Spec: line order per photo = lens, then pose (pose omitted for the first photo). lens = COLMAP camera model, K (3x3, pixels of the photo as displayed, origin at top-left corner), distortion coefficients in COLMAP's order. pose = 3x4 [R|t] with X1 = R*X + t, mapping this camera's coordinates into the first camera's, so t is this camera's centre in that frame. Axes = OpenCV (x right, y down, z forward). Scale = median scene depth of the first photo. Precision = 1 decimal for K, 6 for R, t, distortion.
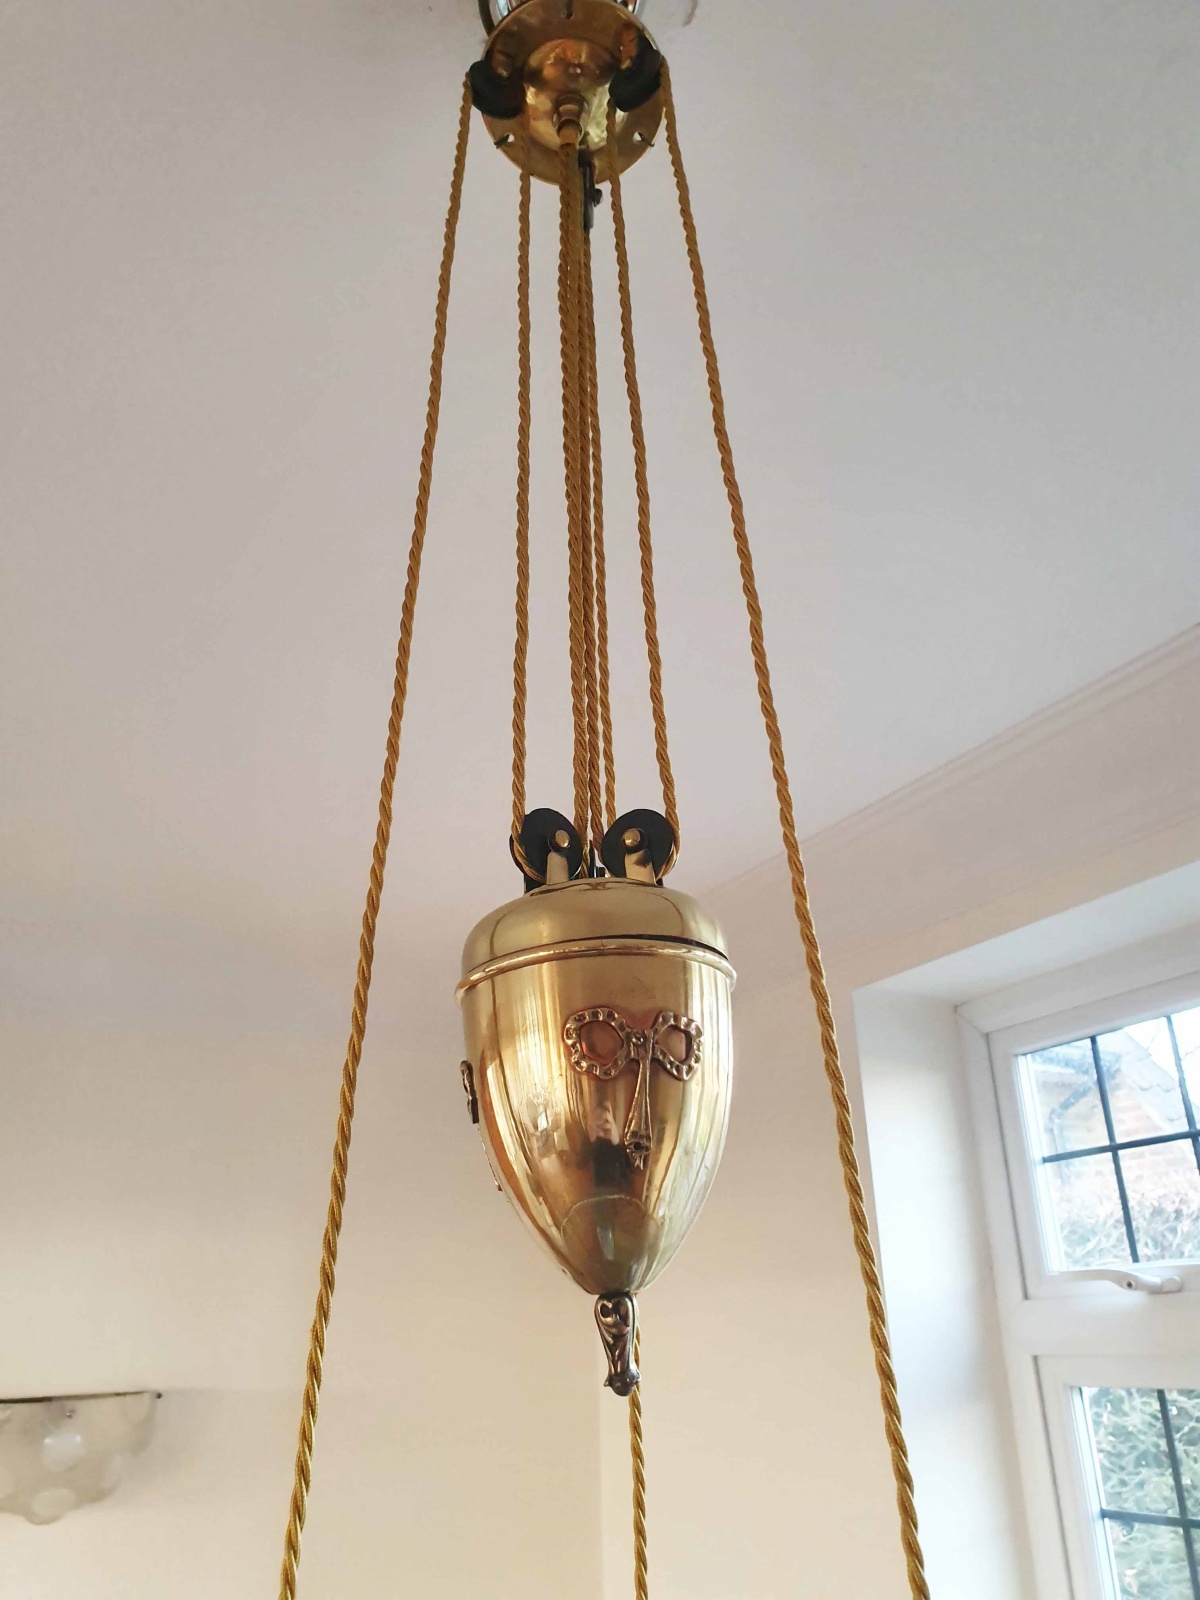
lens RADIAL K [[1236.8, 0, 586.9], [0, 1236.8, 787.2], [0, 0, 1]] dist [-0.004806, 0.018622]
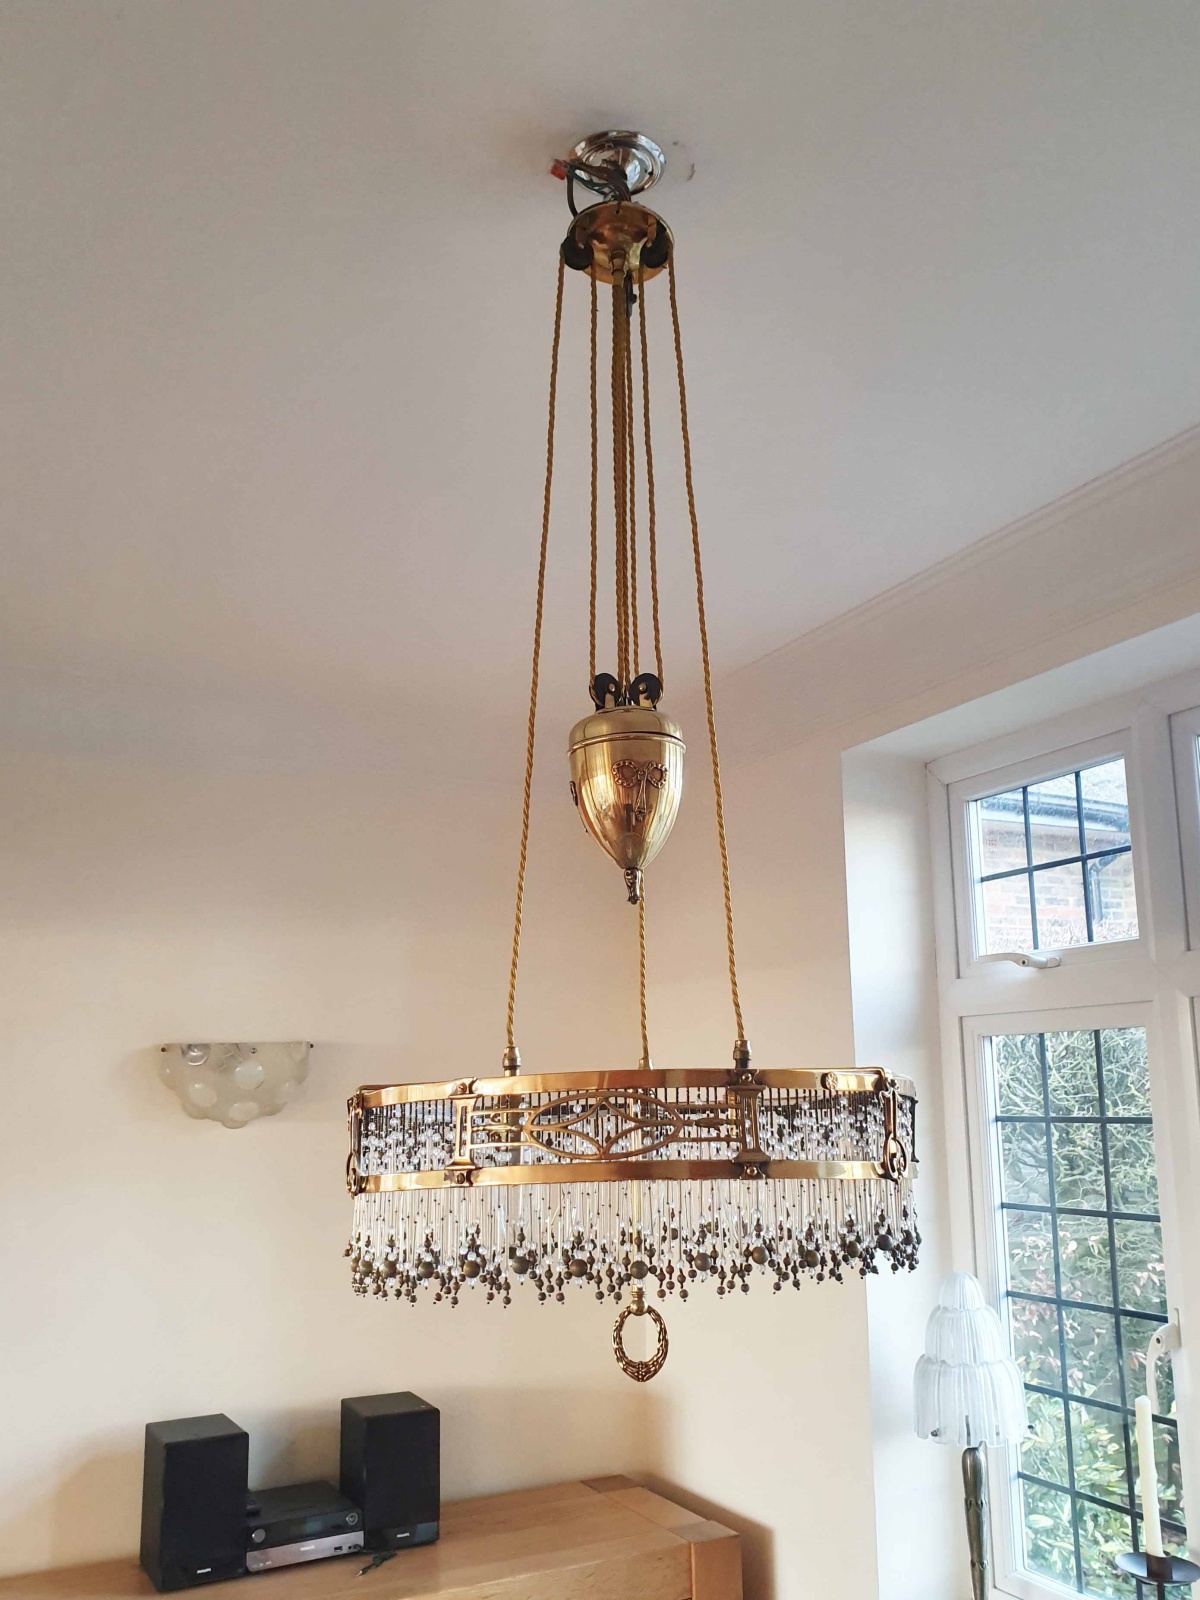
lens RADIAL K [[1336.0, 0, 631.5], [0, 1336.0, 848.2], [0, 0, 1]] dist [0.010619, -0.017056]
pose [[0.999930, 0.008809, -0.007882, 0.030200], [-0.006684, 0.971343, 0.237587, -0.203955], [0.009749, -0.237518, 0.971334, -1.168447]]
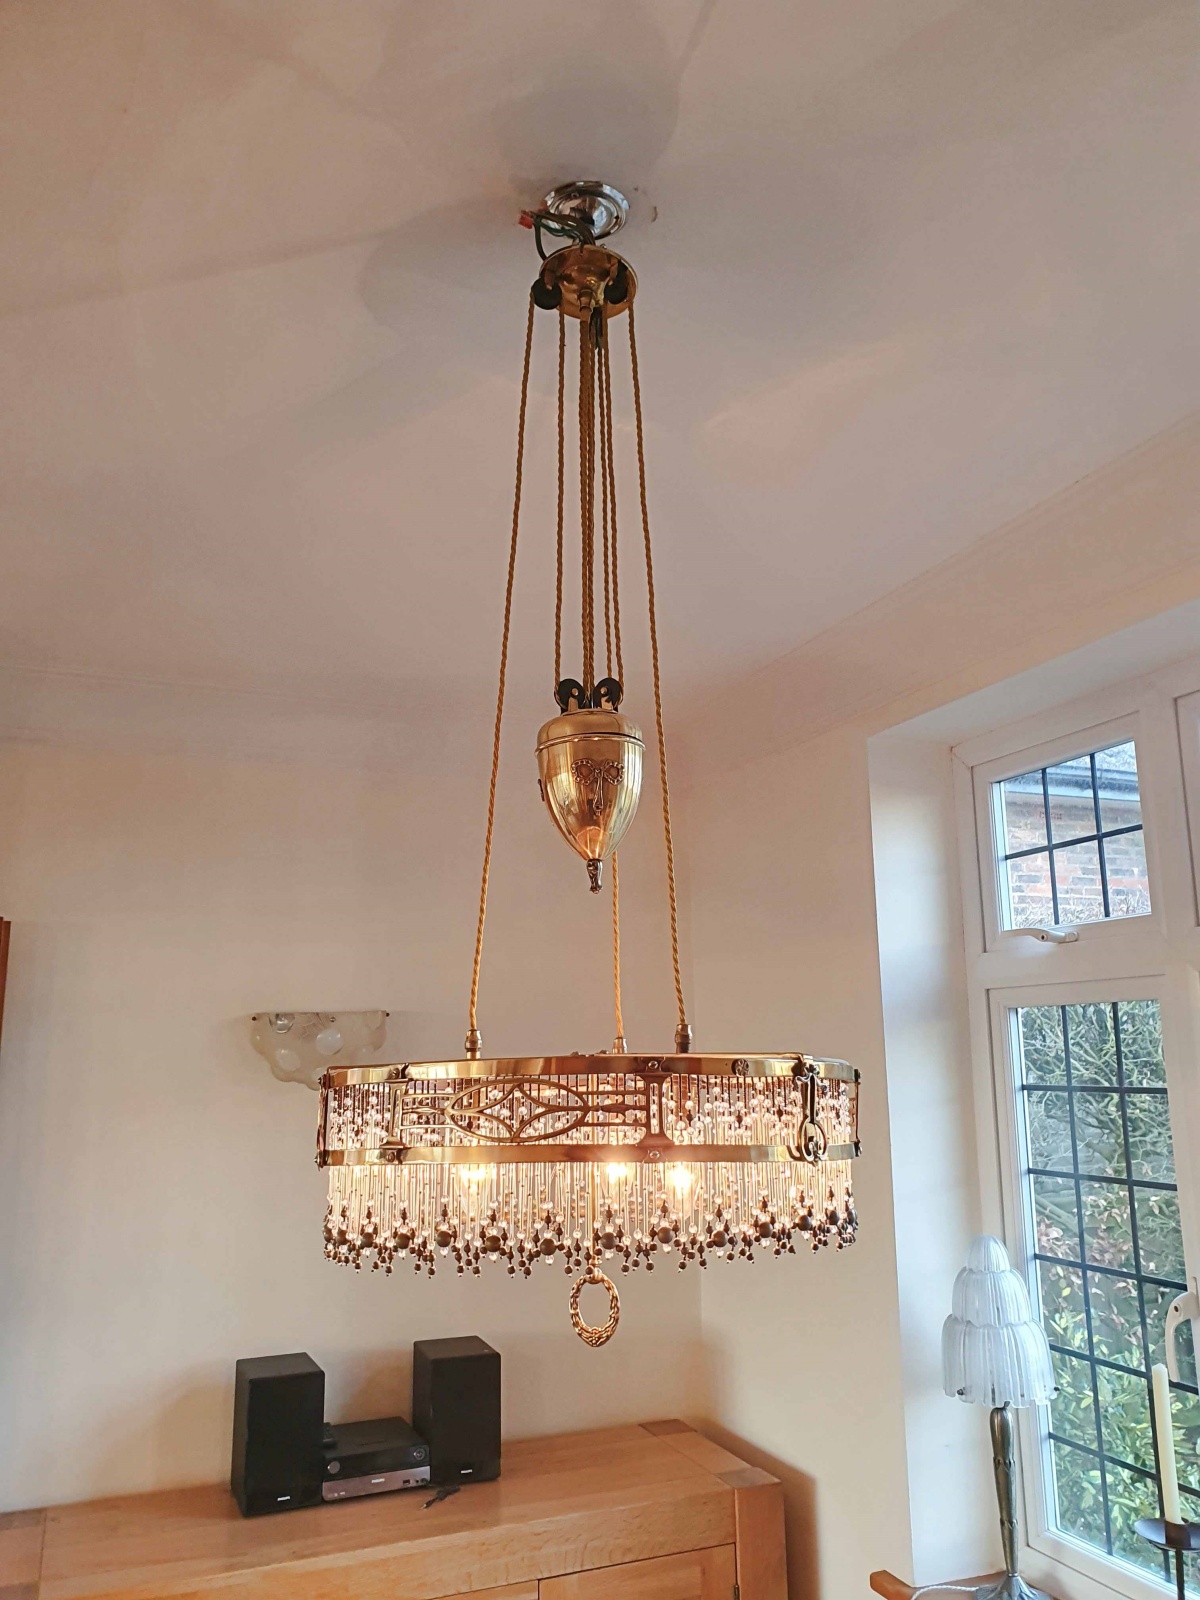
lens RADIAL K [[1236.8, 0, 624.3], [0, 1236.8, 793.2], [0, 0, 1]] dist [-0.004806, 0.018622]
pose [[0.994910, -0.005510, -0.100619, 0.274444], [0.027027, 0.976513, 0.213756, -0.228652], [0.097078, -0.215387, 0.971691, -1.128786]]
